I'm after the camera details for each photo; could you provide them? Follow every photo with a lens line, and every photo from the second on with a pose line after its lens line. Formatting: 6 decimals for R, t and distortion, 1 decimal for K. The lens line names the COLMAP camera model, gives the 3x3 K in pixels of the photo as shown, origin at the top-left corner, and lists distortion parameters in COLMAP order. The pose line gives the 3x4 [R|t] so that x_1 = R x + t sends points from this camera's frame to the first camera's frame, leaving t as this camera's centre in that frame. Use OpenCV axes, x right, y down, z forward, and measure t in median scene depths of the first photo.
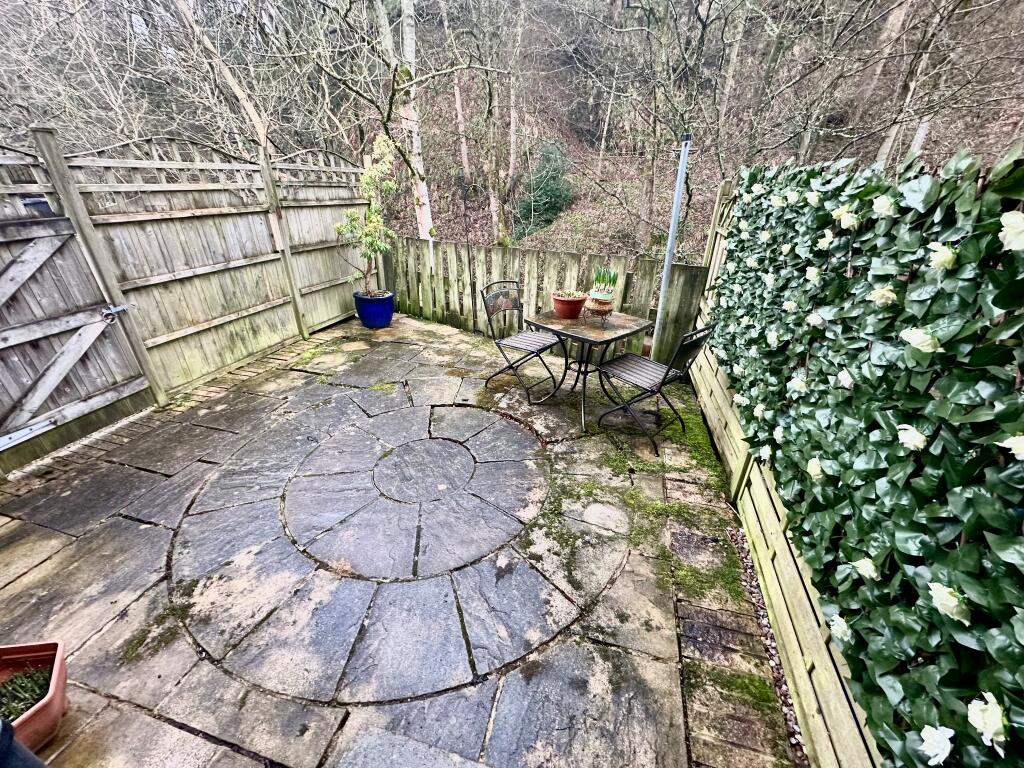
lens RADIAL K [[405.5, 0, 514.6], [0, 405.5, 384.2], [0, 0, 1]] dist [-0.005106, -0.000936]
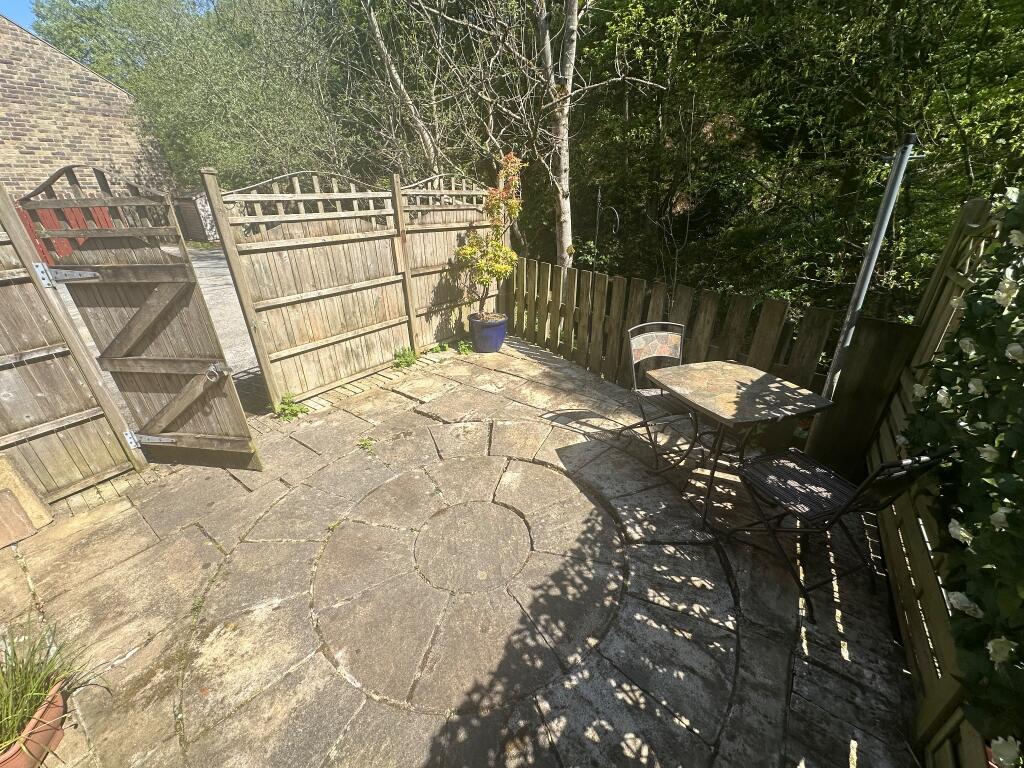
lens RADIAL K [[405.5, 0, 515.8], [0, 405.5, 377.5], [0, 0, 1]] dist [-0.005106, -0.000936]
pose [[0.935755, 0.116632, -0.332805, 0.078624], [-0.129149, 0.991501, -0.015659, -0.100052], [0.328151, 0.057635, 0.942866, 0.158723]]
